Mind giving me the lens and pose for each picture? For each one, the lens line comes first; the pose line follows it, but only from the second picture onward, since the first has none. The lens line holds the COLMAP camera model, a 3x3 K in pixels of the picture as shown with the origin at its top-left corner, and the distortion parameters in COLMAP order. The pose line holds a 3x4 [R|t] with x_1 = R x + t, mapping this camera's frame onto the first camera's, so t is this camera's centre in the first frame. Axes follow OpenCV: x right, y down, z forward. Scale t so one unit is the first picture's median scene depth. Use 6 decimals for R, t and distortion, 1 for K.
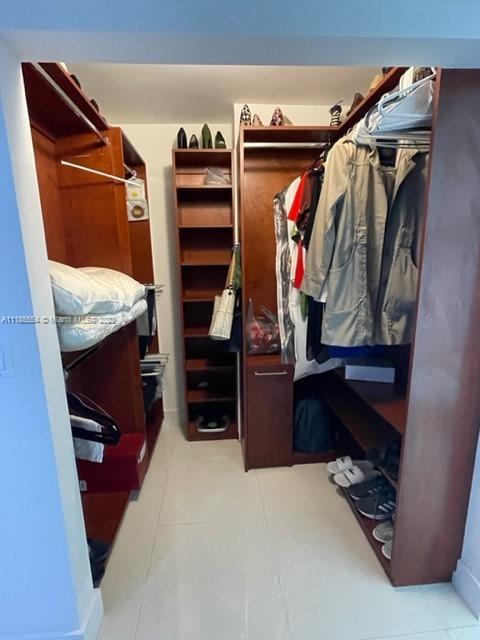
lens RADIAL K [[311.3, 0, 240.0], [0, 311.3, 320.0], [0, 0, 1]] dist [-0.003297, -0.000404]
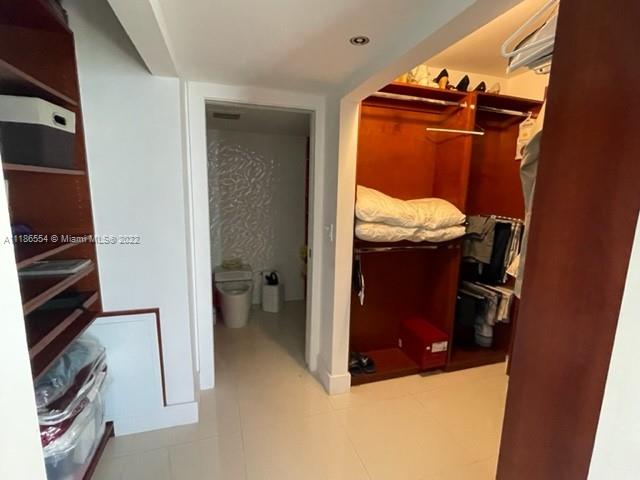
lens RADIAL K [[311.3, 0, 318.2], [0, 311.3, 242.0], [0, 0, 1]] dist [-0.003297, -0.000404]
pose [[0.234025, 0.183733, -0.954712, 0.772492], [-0.216920, 0.967095, 0.132943, -0.049889], [0.947723, 0.175984, 0.266179, 0.152044]]
